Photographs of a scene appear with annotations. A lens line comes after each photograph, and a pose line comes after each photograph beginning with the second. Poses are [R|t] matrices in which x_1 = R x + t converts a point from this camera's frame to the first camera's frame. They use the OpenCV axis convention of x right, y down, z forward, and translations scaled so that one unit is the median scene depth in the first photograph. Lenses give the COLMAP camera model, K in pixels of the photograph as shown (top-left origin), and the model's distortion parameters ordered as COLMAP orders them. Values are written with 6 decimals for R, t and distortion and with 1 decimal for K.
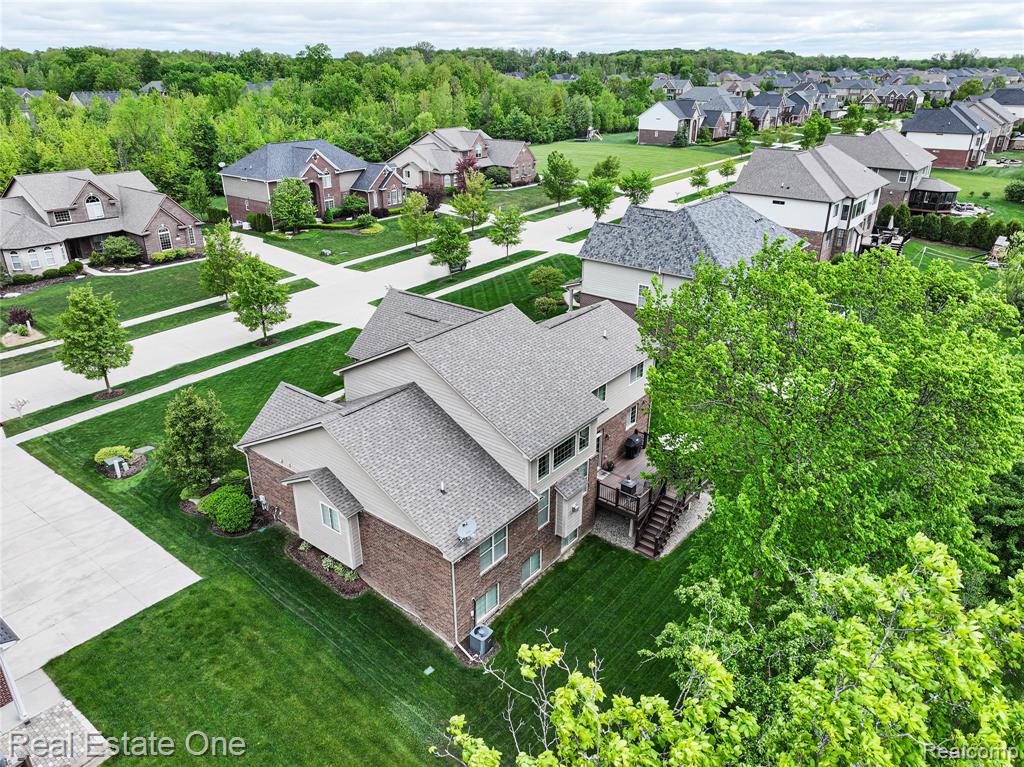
lens RADIAL K [[723.8, 0, 512.0], [0, 723.8, 383.5], [0, 0, 1]] dist [0.002243, 0.005717]
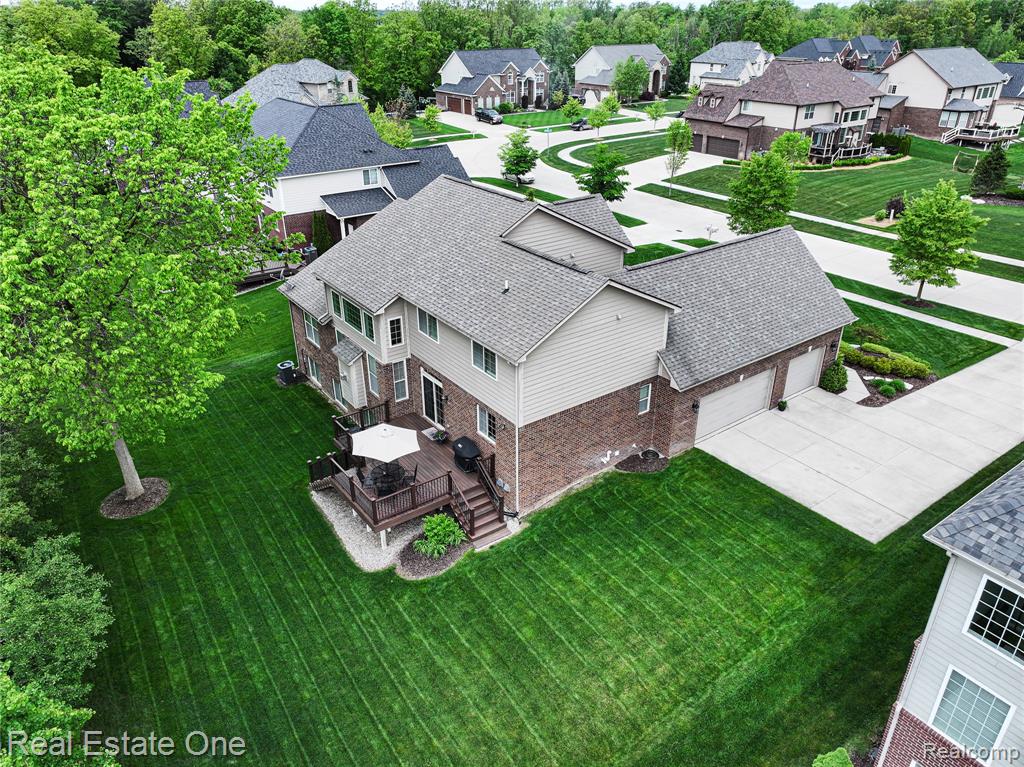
lens RADIAL K [[723.8, 0, 512.0], [0, 723.8, 383.5], [0, 0, 1]] dist [0.002243, 0.005717]
pose [[-0.262062, 0.454398, -0.851379, 0.755784], [-0.385060, 0.759708, 0.523997, -0.361299], [0.884902, 0.465151, -0.024120, 1.102042]]
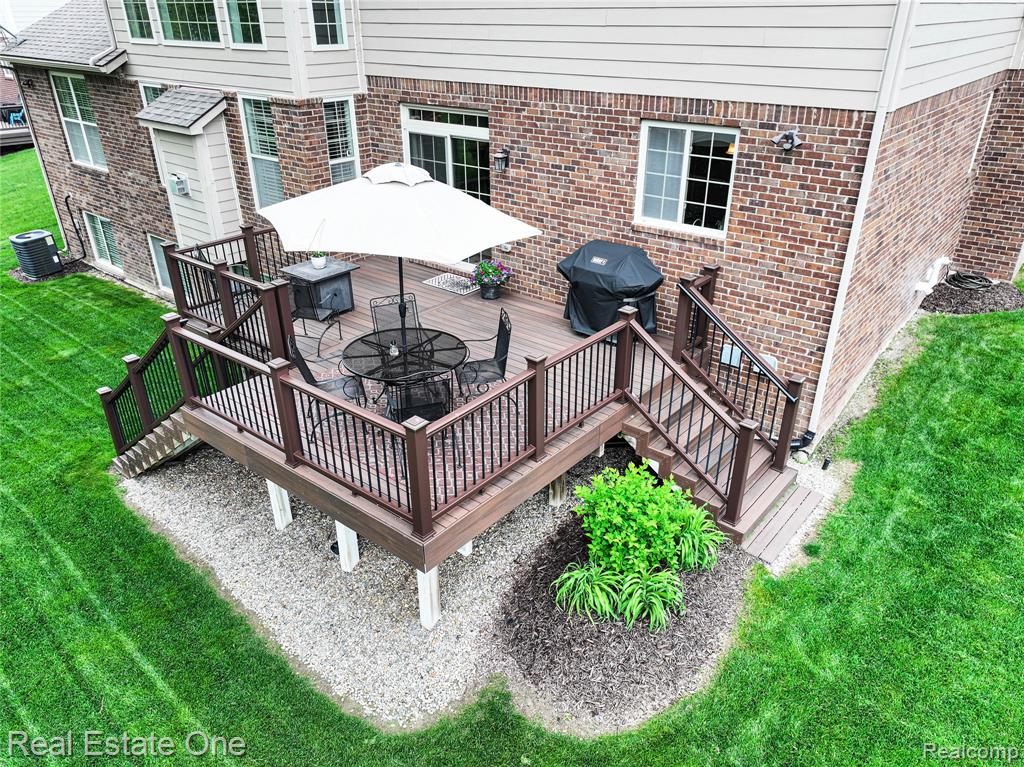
lens RADIAL K [[723.8, 0, 512.0], [0, 723.8, 383.5], [0, 0, 1]] dist [0.002243, 0.005717]
pose [[-0.010141, 0.469770, -0.882731, 0.410058], [-0.402141, 0.806326, 0.433729, 0.024754], [0.915522, 0.359381, 0.180737, 1.013982]]
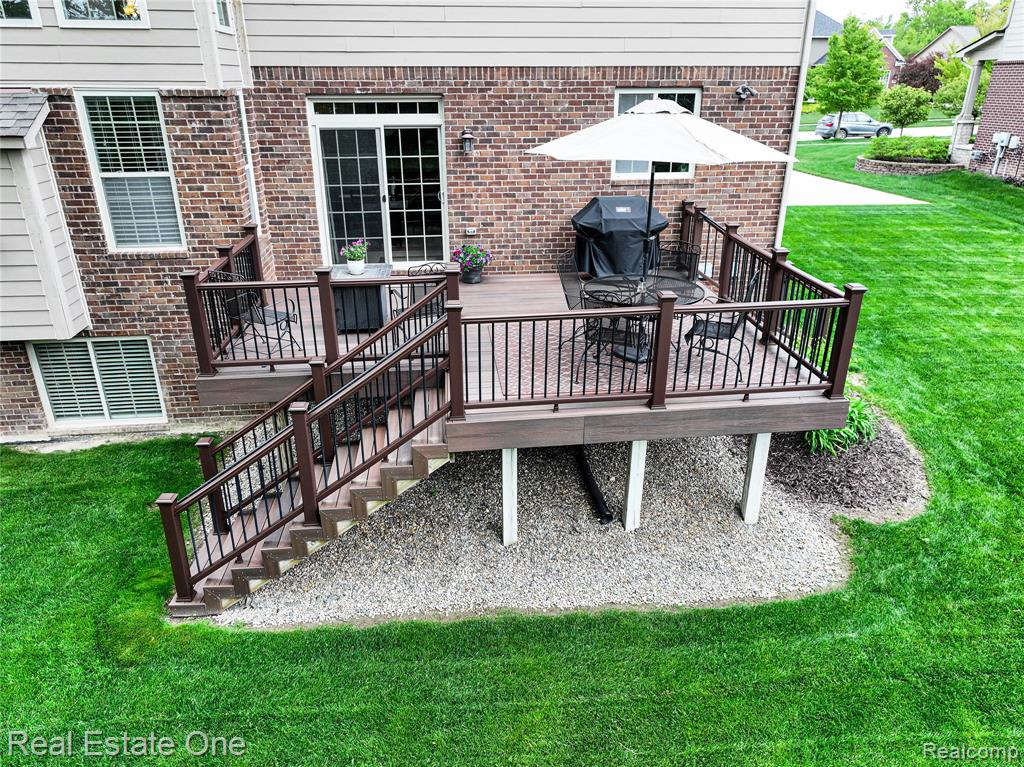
lens RADIAL K [[723.8, 0, 512.0], [0, 723.8, 383.5], [0, 0, 1]] dist [0.002243, 0.005717]
pose [[0.701070, 0.288204, -0.652257, 0.348068], [-0.296434, 0.949697, 0.101011, 0.128676], [0.648558, 0.122536, 0.751237, 0.849519]]
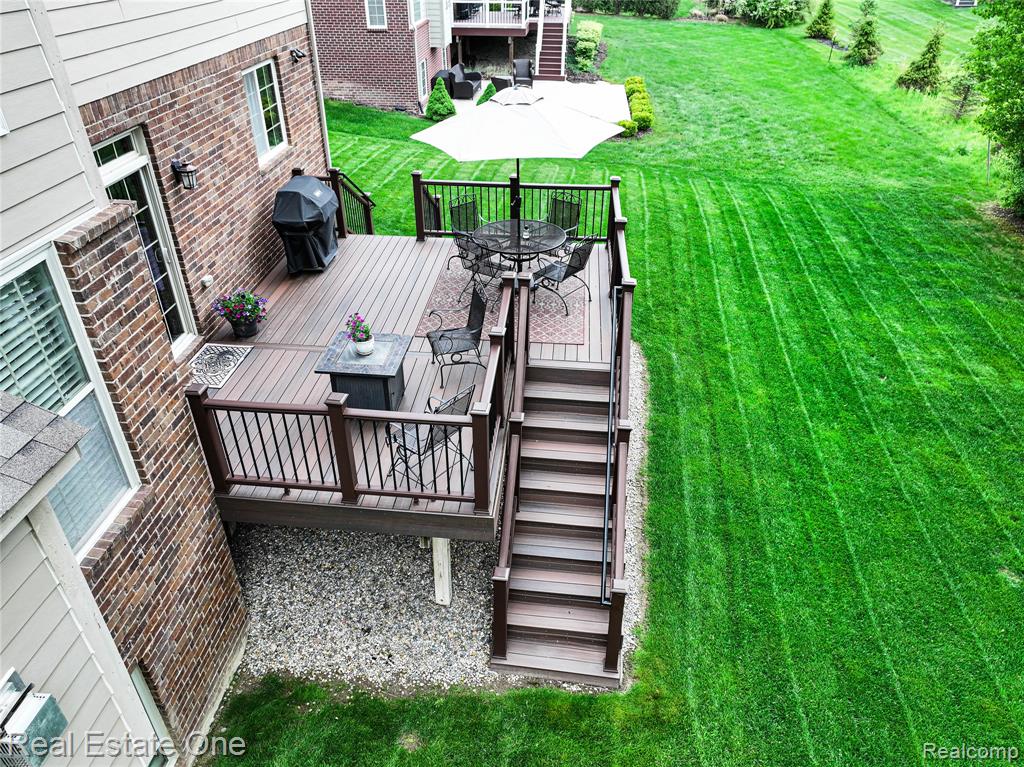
lens RADIAL K [[723.8, 0, 512.0], [0, 723.8, 383.5], [0, 0, 1]] dist [0.002243, 0.005717]
pose [[0.830690, -0.295433, 0.471883, 0.098188], [0.222790, 0.953164, 0.204557, 0.111079], [-0.510215, -0.064793, 0.857603, 0.799478]]
